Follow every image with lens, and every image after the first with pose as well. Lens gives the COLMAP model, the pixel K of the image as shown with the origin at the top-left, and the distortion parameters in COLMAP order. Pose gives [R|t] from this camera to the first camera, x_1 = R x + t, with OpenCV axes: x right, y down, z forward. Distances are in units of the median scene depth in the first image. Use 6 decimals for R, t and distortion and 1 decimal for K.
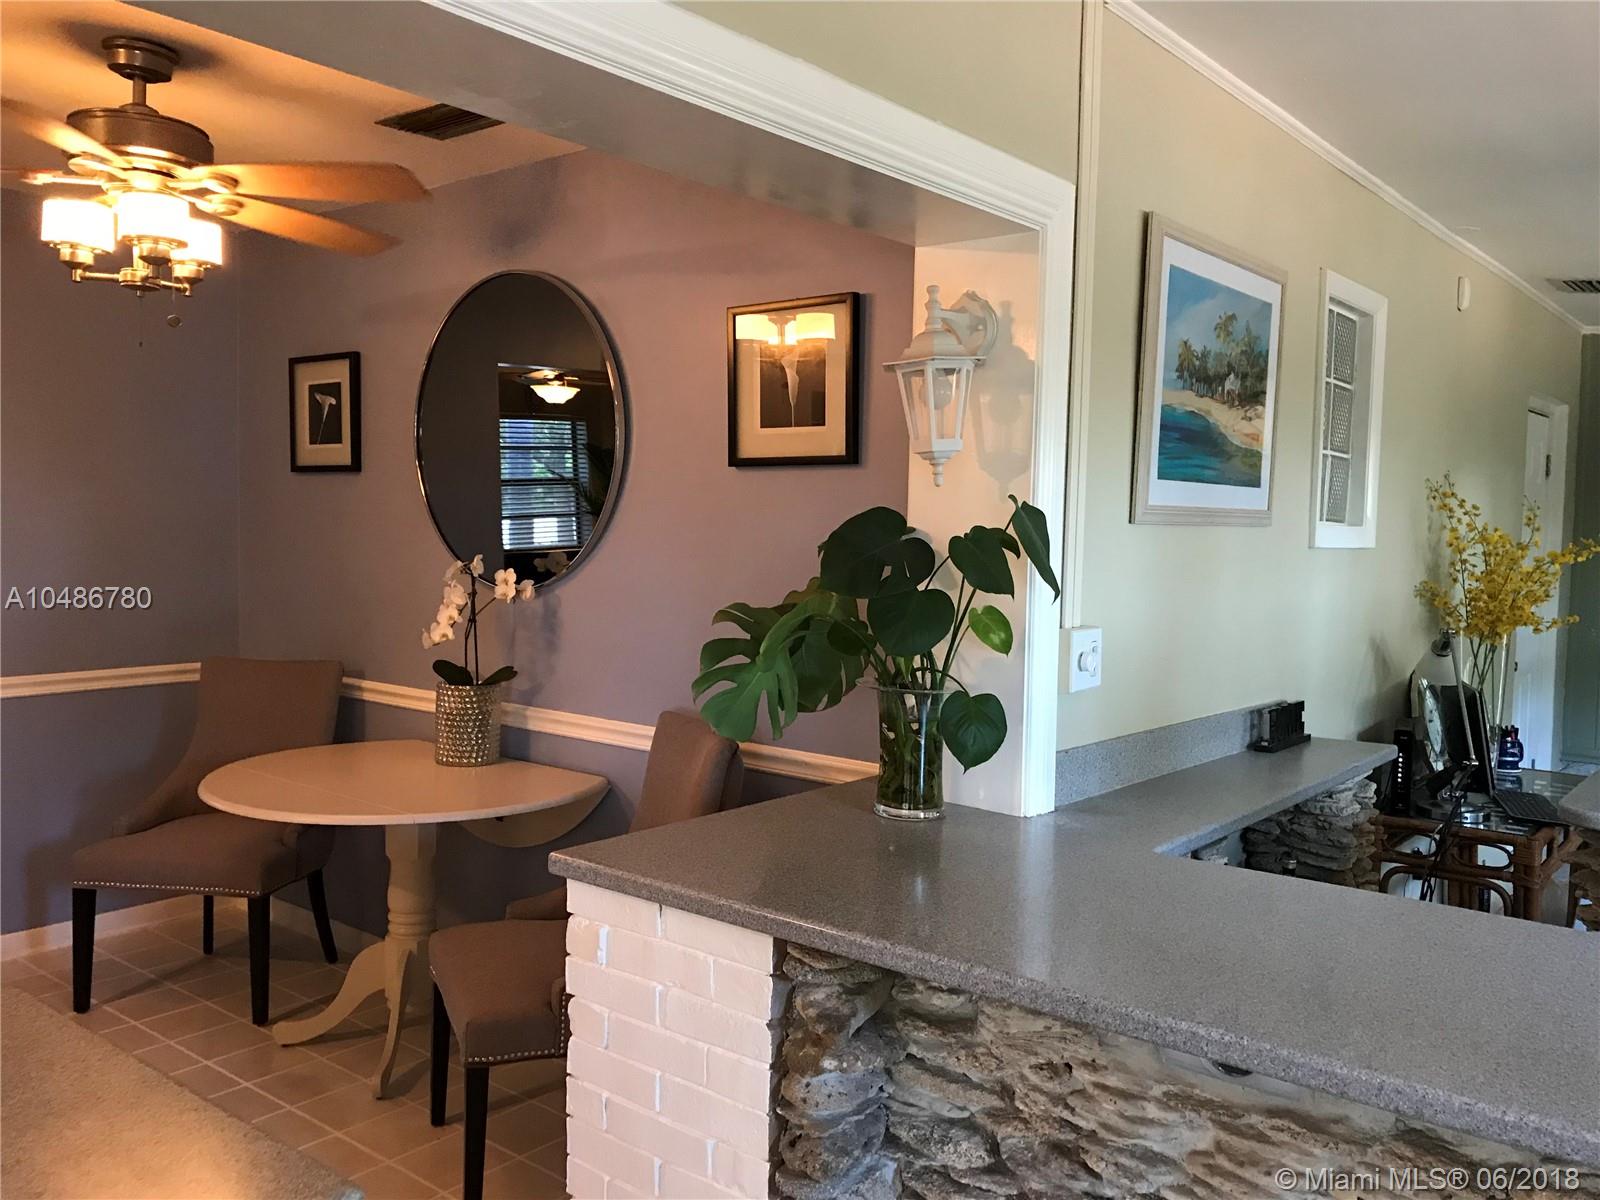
lens RADIAL K [[1302.2, 0, 784.5], [0, 1302.2, 586.8], [0, 0, 1]] dist [0.006298, 0.010375]
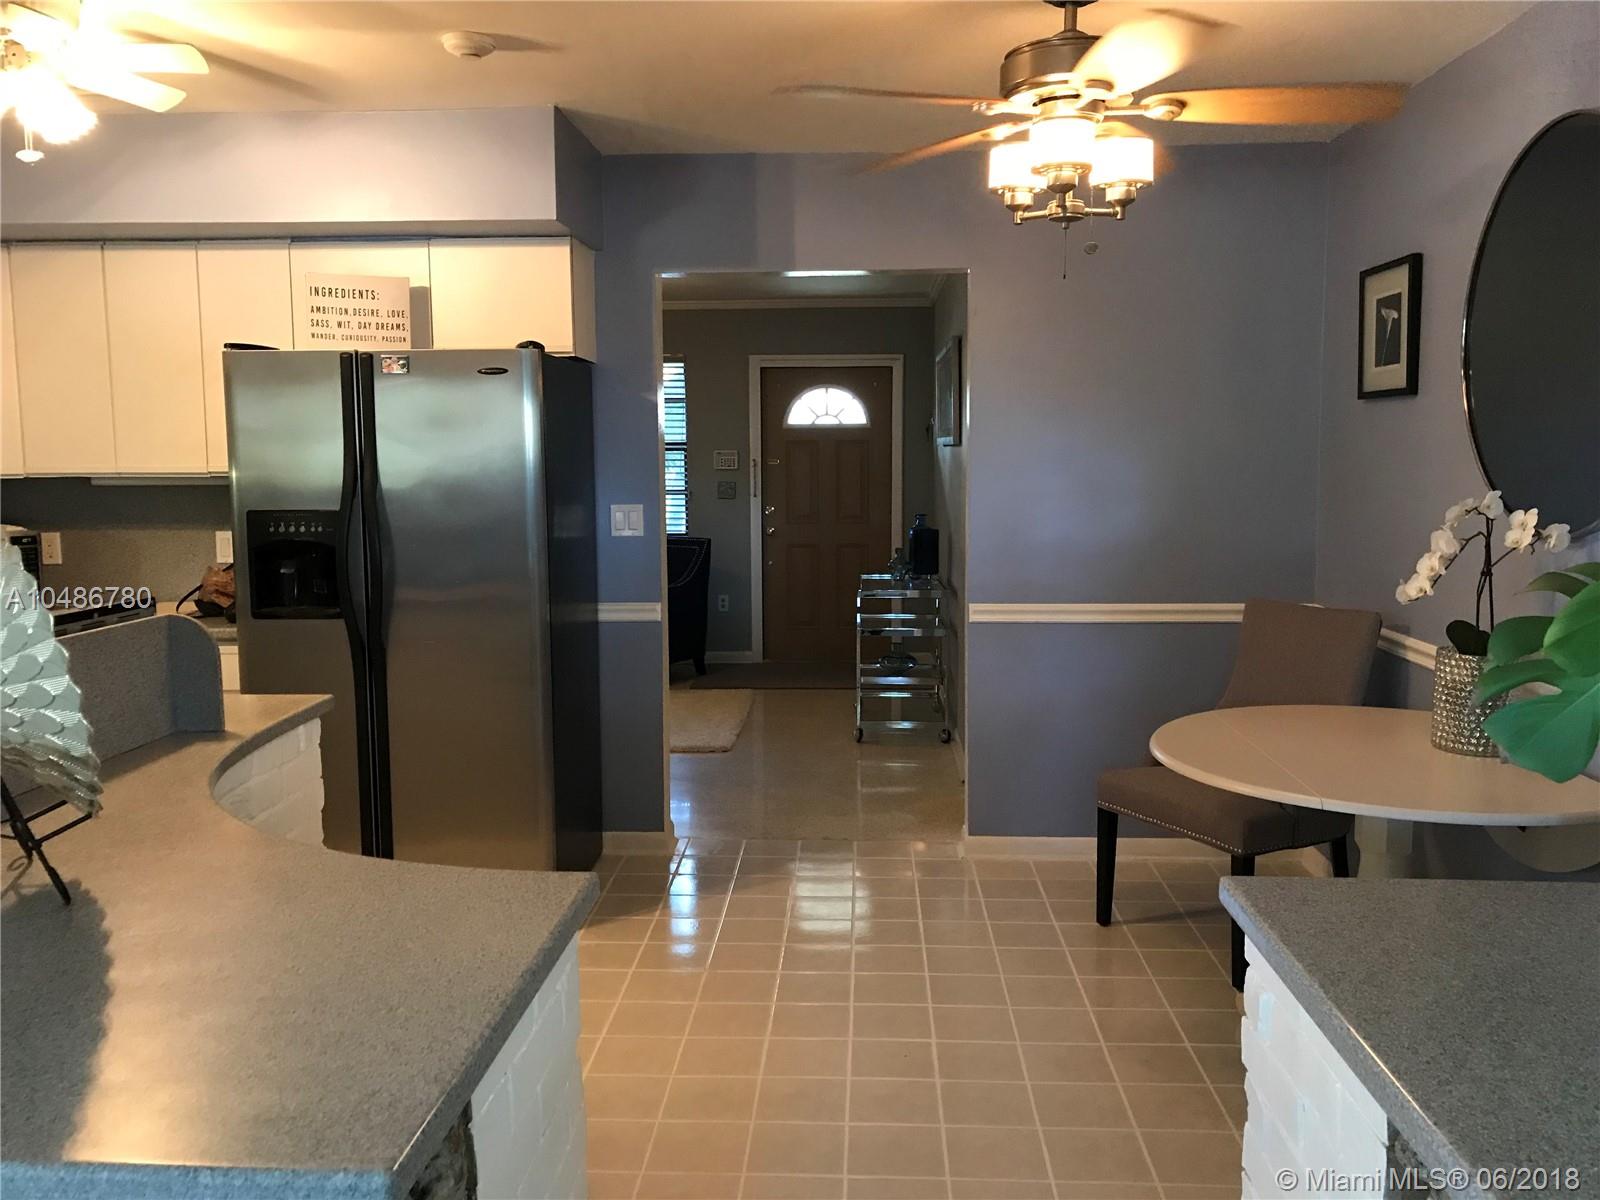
lens RADIAL K [[1302.2, 0, 784.5], [0, 1302.2, 586.8], [0, 0, 1]] dist [0.006298, 0.010375]
pose [[0.595001, 0.060148, -0.801471, 0.144469], [-0.023567, 0.998073, 0.057407, -0.001940], [0.803379, -0.015269, 0.595272, 0.180892]]
